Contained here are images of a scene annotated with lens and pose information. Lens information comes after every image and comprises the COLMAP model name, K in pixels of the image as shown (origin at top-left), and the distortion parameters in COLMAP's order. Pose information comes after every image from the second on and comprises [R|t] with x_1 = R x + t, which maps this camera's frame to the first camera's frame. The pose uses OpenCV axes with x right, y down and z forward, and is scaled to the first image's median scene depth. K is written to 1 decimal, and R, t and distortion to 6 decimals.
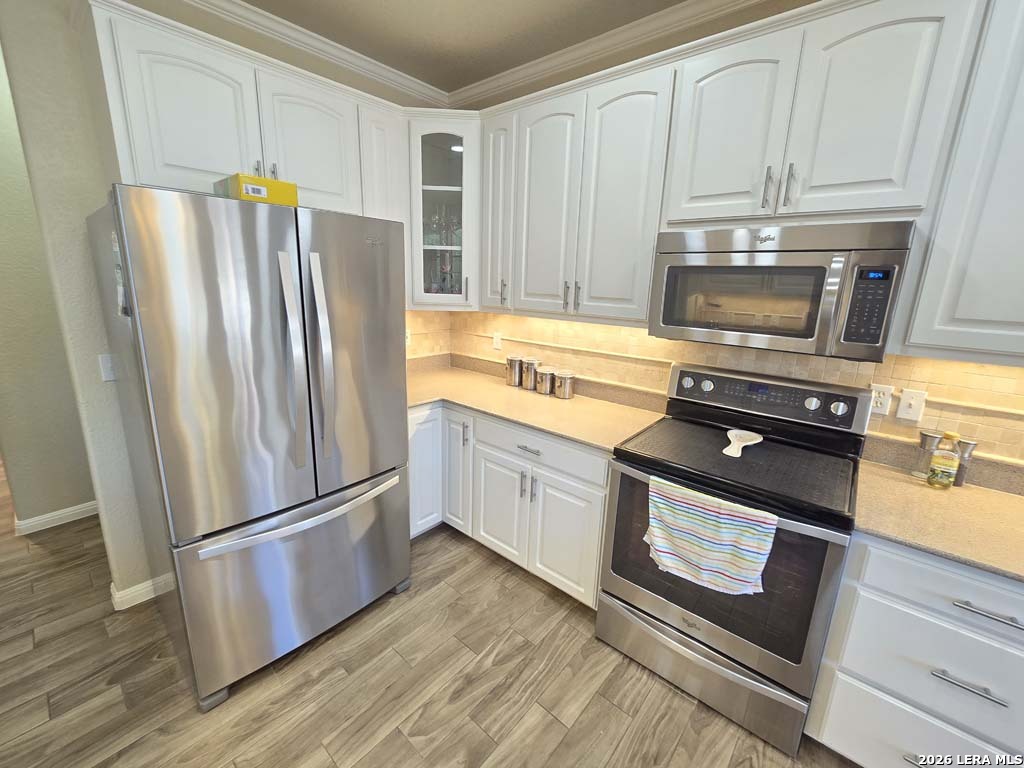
lens RADIAL K [[420.0, 0, 508.2], [0, 420.0, 376.6], [0, 0, 1]] dist [0.000001, 0.000268]
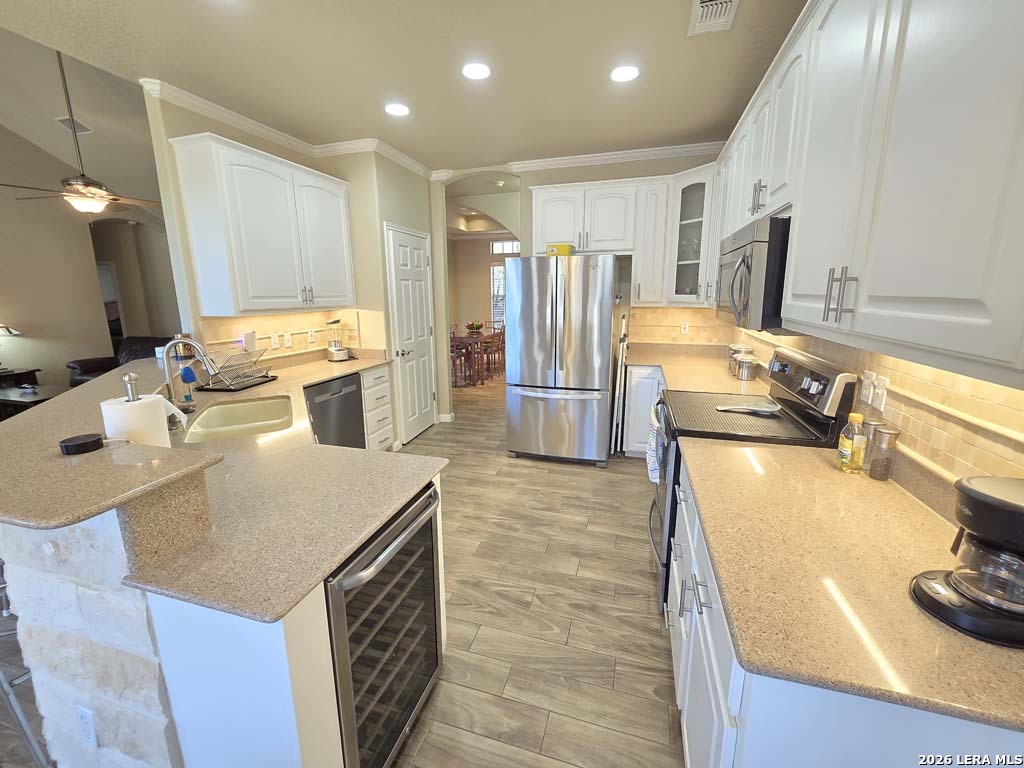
lens RADIAL K [[420.0, 0, 508.2], [0, 420.0, 376.6], [0, 0, 1]] dist [0.000001, 0.000268]
pose [[0.402910, 0.152552, -0.902436, 1.327696], [-0.188247, 0.978742, 0.081405, 0.099458], [0.895671, 0.137082, 0.423063, -0.128703]]
